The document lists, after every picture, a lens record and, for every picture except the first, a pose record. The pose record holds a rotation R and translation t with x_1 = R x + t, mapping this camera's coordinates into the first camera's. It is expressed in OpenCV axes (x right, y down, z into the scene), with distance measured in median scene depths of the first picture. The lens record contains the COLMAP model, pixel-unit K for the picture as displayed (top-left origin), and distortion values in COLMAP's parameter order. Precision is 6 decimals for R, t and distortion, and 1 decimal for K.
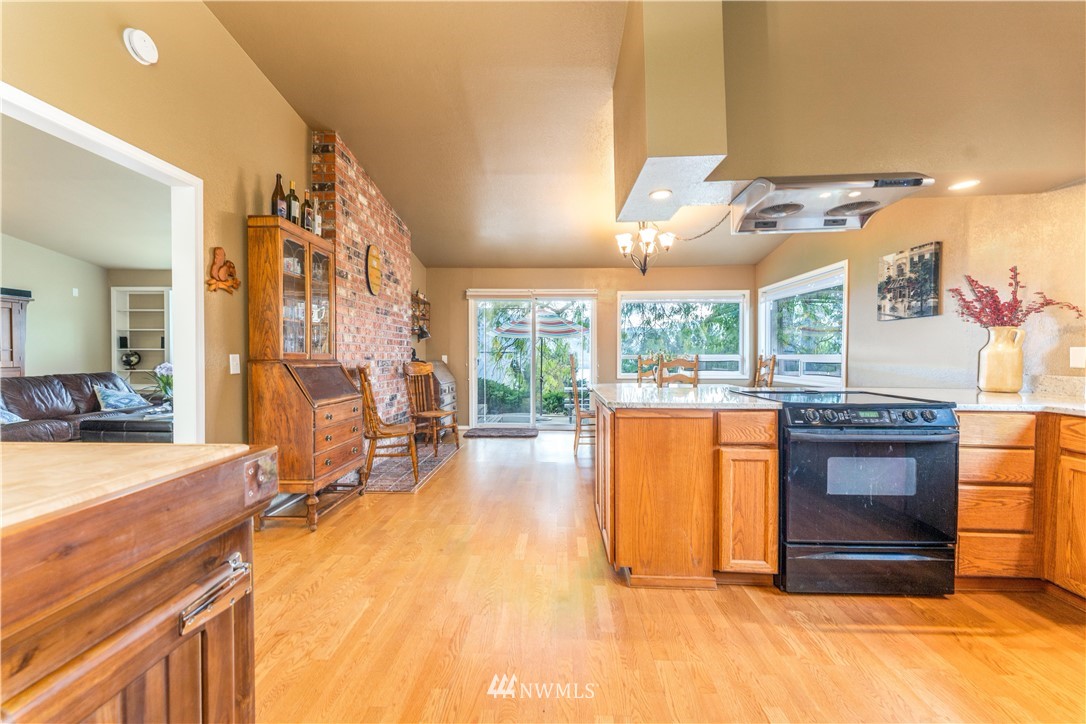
lens RADIAL K [[433.6, 0, 538.1], [0, 433.6, 357.0], [0, 0, 1]] dist [0.002297, -0.000498]
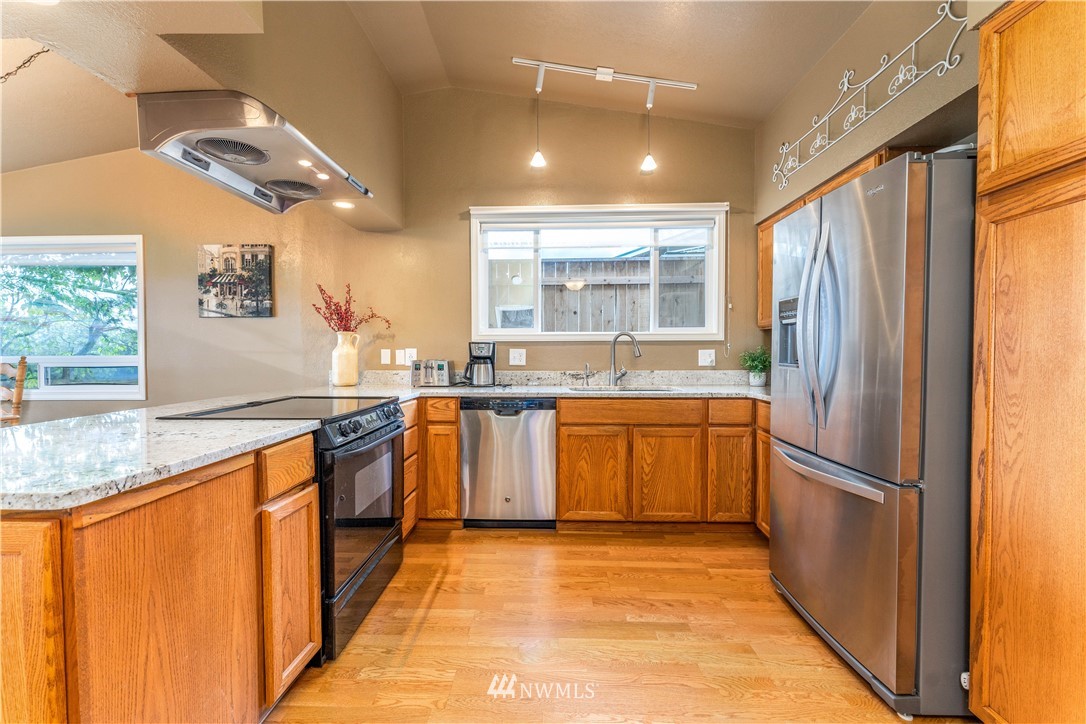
lens RADIAL K [[433.6, 0, 540.7], [0, 433.6, 361.8], [0, 0, 1]] dist [0.002297, -0.000498]
pose [[-0.014179, -0.020367, 0.999692, -0.149339], [0.010666, 0.999733, 0.020519, -0.005476], [-0.999843, 0.010954, -0.013958, 0.472361]]
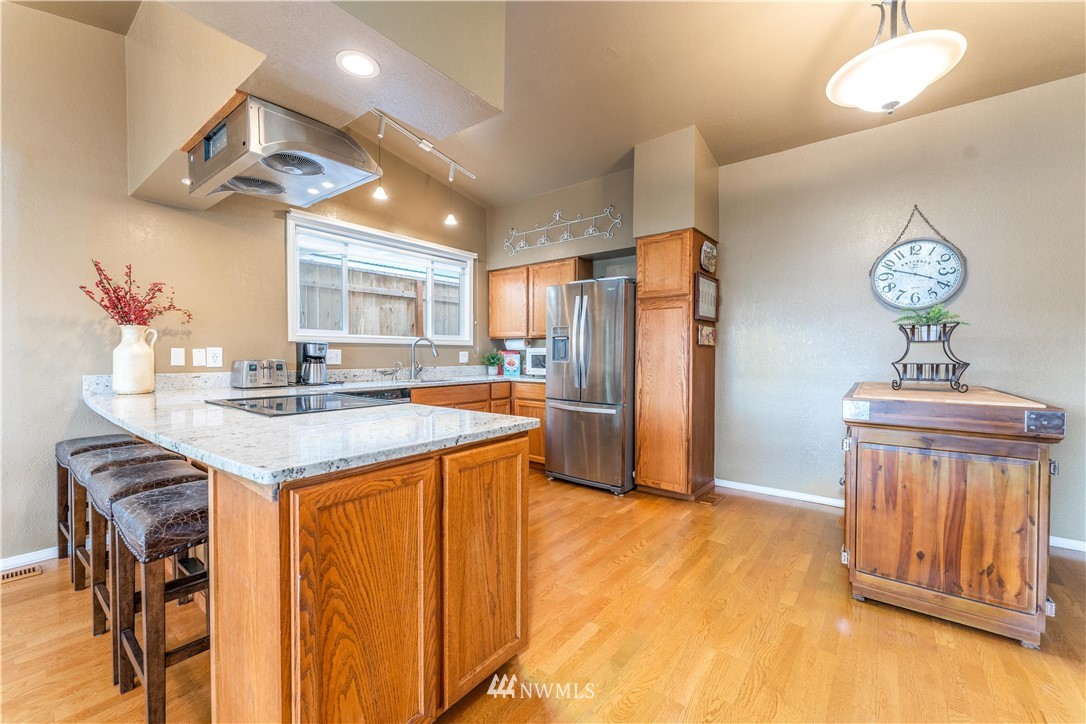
lens RADIAL K [[433.6, 0, 537.4], [0, 433.6, 359.6], [0, 0, 1]] dist [0.002297, -0.000498]
pose [[-0.811997, -0.010965, 0.583558, -0.210047], [0.001775, 0.999773, 0.021255, -0.013720], [-0.583659, 0.018295, -0.811793, 1.257609]]
